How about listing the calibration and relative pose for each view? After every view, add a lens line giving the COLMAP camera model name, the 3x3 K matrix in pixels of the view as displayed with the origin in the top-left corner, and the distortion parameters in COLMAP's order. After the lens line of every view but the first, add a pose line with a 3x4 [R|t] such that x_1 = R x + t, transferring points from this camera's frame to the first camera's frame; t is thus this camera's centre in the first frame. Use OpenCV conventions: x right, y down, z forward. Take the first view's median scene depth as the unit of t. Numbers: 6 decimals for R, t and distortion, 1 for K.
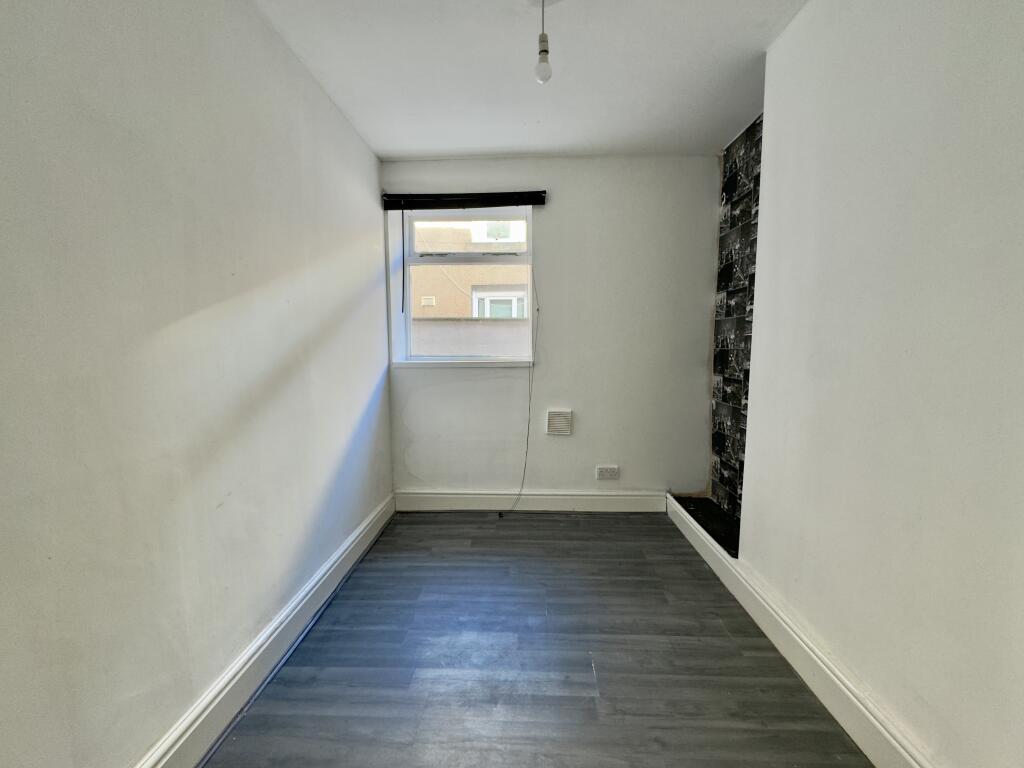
lens RADIAL K [[404.5, 0, 511.3], [0, 404.5, 382.0], [0, 0, 1]] dist [-0.004451, -0.000365]
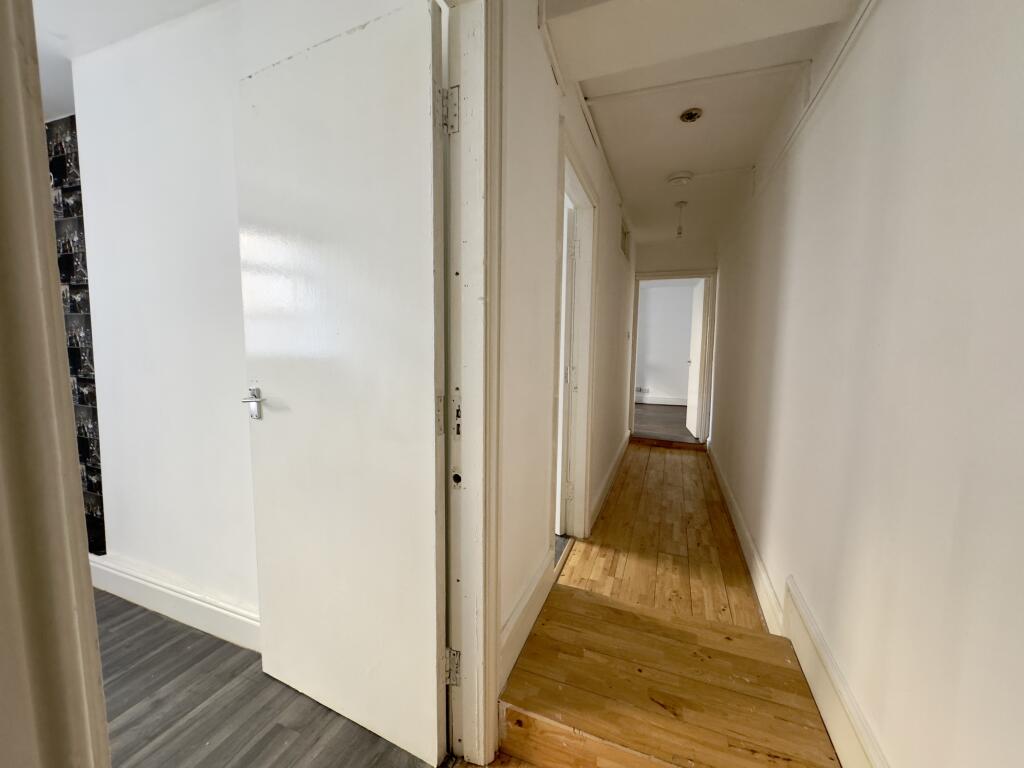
lens RADIAL K [[404.5, 0, 512.1], [0, 404.5, 382.2], [0, 0, 1]] dist [-0.004451, -0.000365]
pose [[0.326139, -0.086000, 0.941402, -0.021580], [0.074767, 0.995080, 0.065002, 0.014463], [-0.942361, 0.049186, 0.330964, -0.294053]]
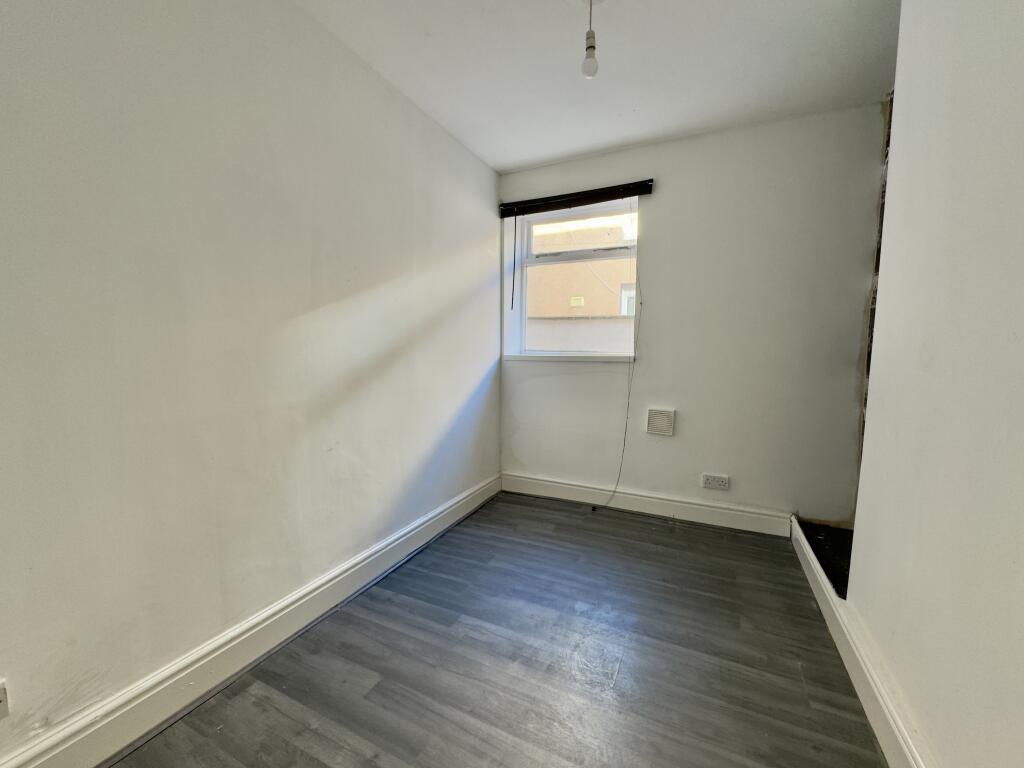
lens RADIAL K [[404.5, 0, 513.3], [0, 404.5, 382.4], [0, 0, 1]] dist [-0.004451, -0.000365]
pose [[0.919236, 0.044092, -0.391230, 0.223478], [-0.045766, 0.998939, 0.005050, 0.025931], [0.391037, 0.013263, 0.920279, -0.008890]]
